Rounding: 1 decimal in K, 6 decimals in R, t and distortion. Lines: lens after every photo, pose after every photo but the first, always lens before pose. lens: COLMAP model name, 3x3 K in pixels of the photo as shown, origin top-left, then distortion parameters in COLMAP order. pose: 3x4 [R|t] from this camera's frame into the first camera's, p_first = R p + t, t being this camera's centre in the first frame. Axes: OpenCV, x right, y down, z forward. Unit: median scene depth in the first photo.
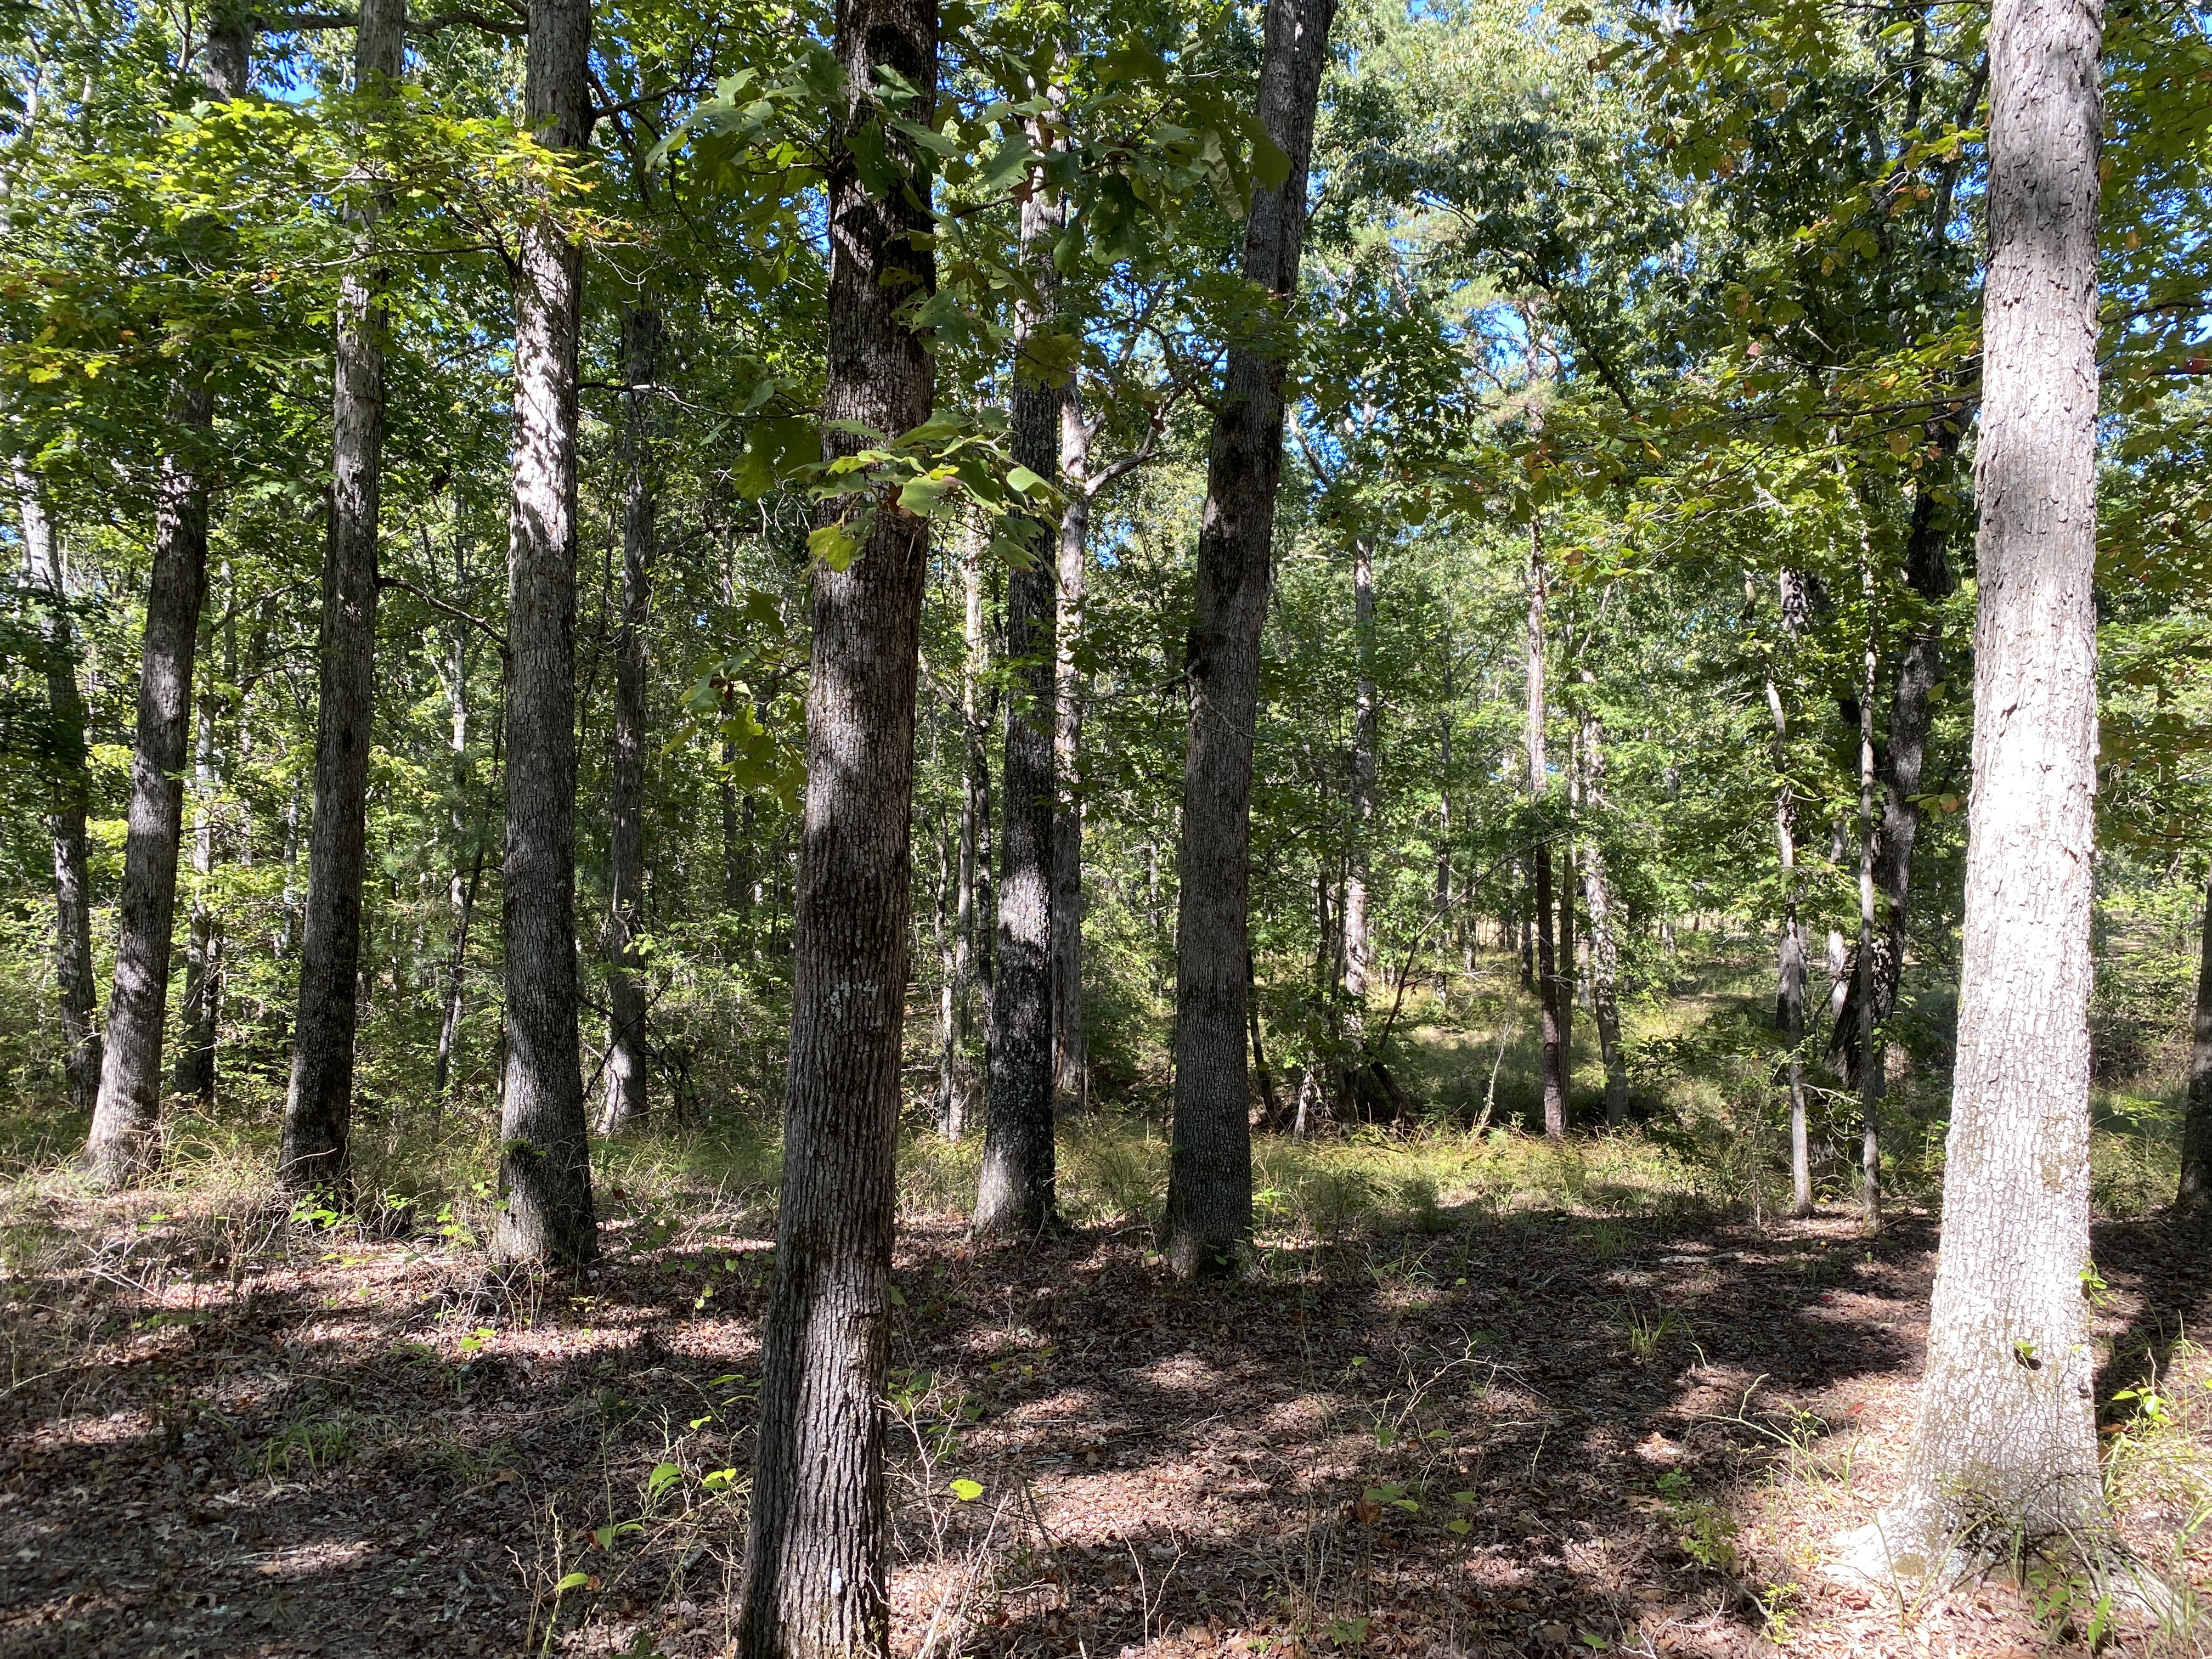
lens RADIAL K [[1684.6, 0, 1109.4], [0, 1684.6, 817.6], [0, 0, 1]] dist [0.012898, -0.010067]
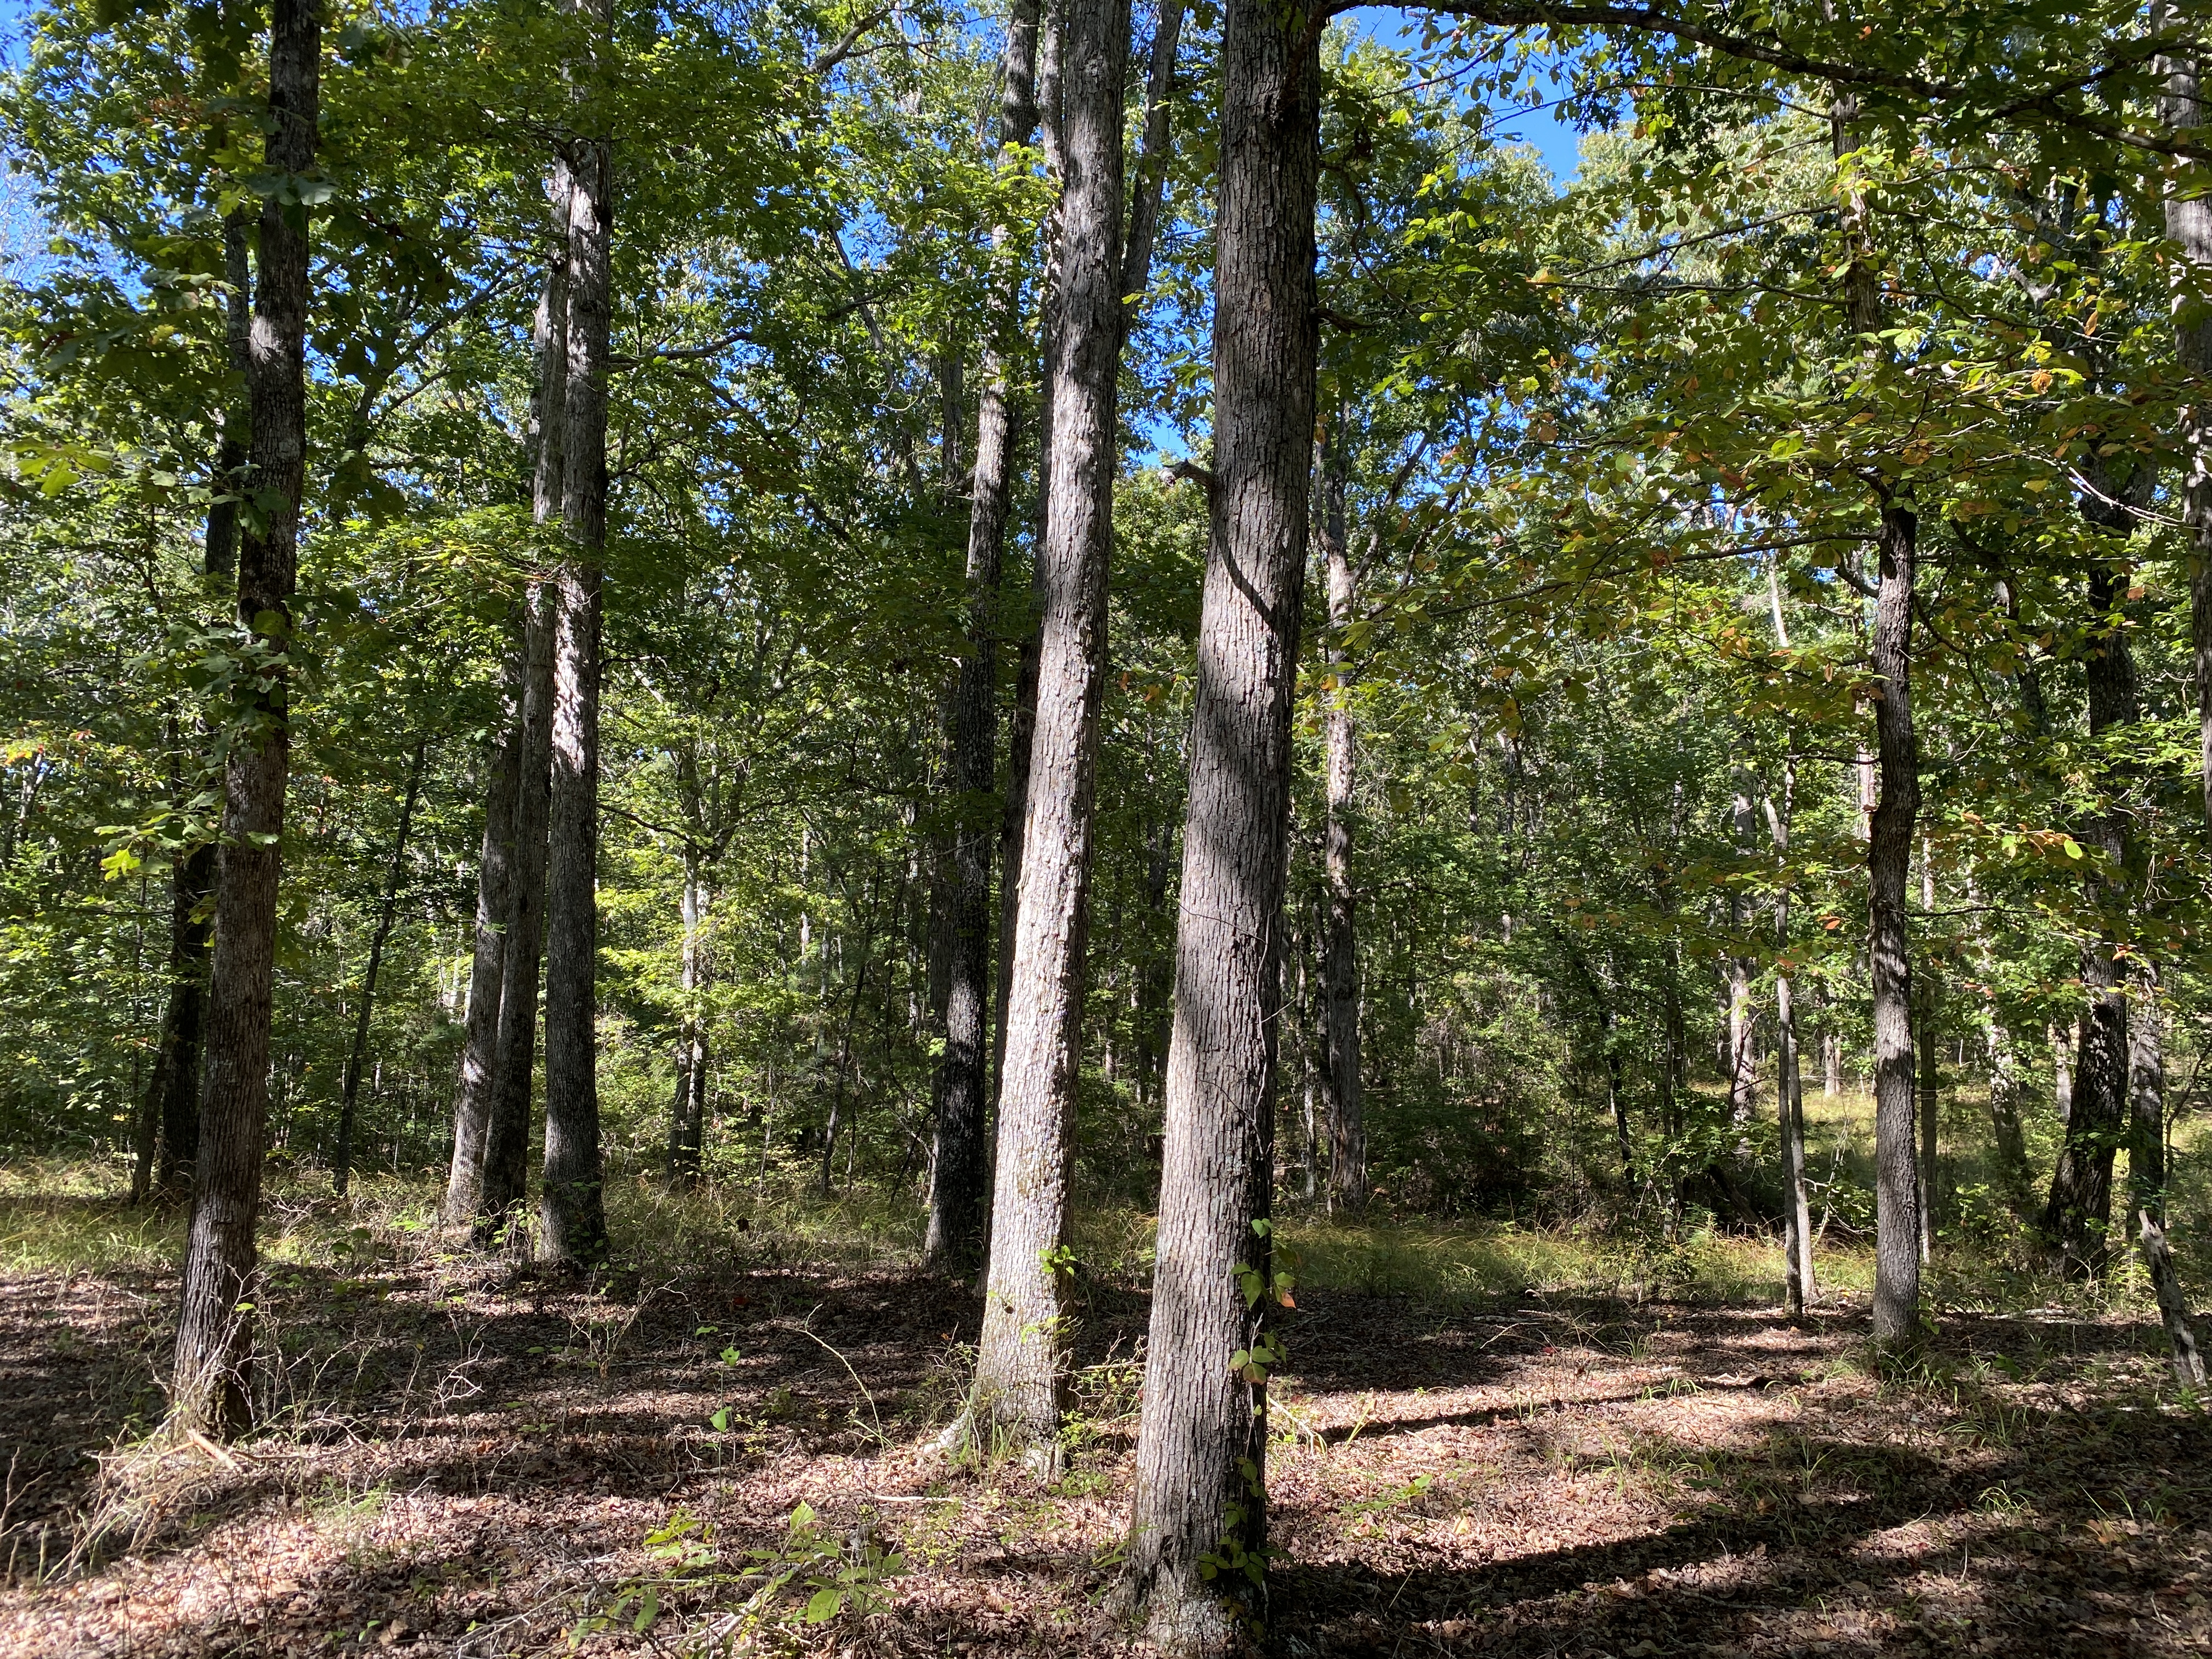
lens RADIAL K [[1684.6, 0, 1109.4], [0, 1684.6, 817.6], [0, 0, 1]] dist [0.012898, -0.010067]
pose [[0.947060, -0.046518, -0.317669, 0.572673], [0.026735, 0.997438, -0.066357, -0.013223], [0.319942, 0.054351, 0.945877, -0.236990]]
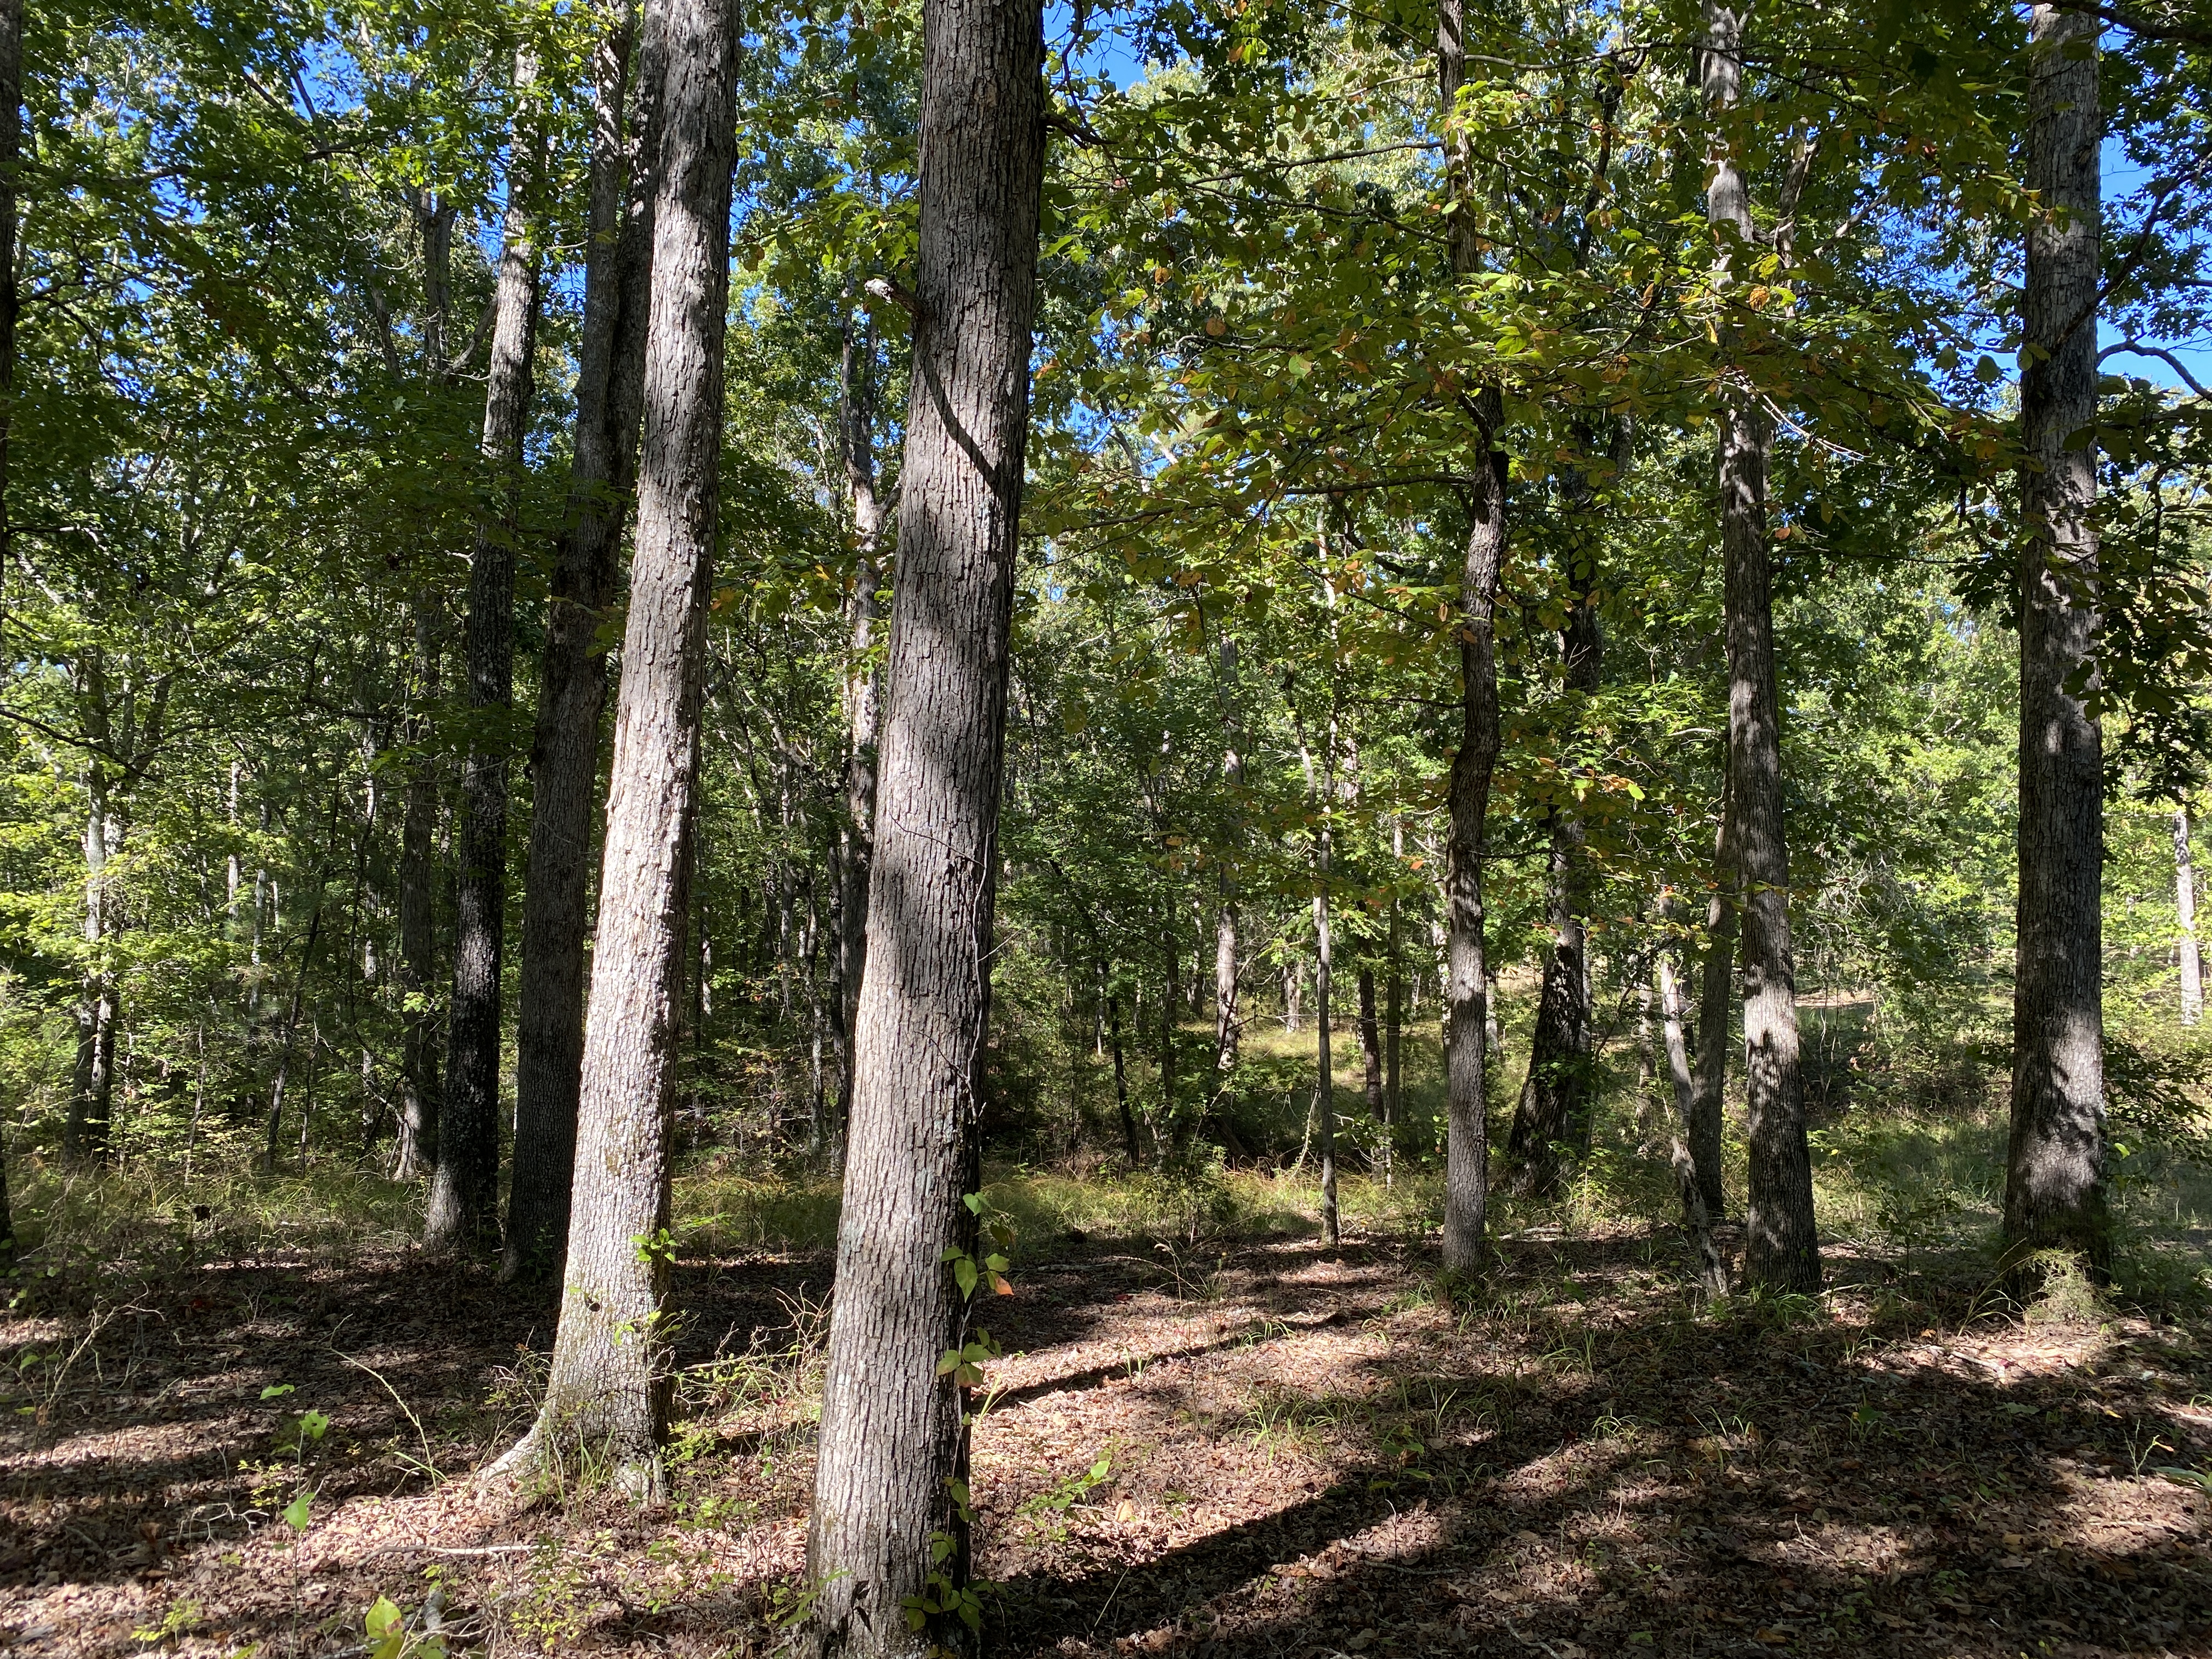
lens RADIAL K [[1694.2, 0, 1091.9], [0, 1694.2, 827.2], [0, 0, 1]] dist [0.011240, 0.000334]
pose [[0.999257, -0.018873, -0.033597, 0.492175], [0.018095, 0.999565, -0.023307, -0.007132], [0.034023, 0.022682, 0.999164, -0.163055]]
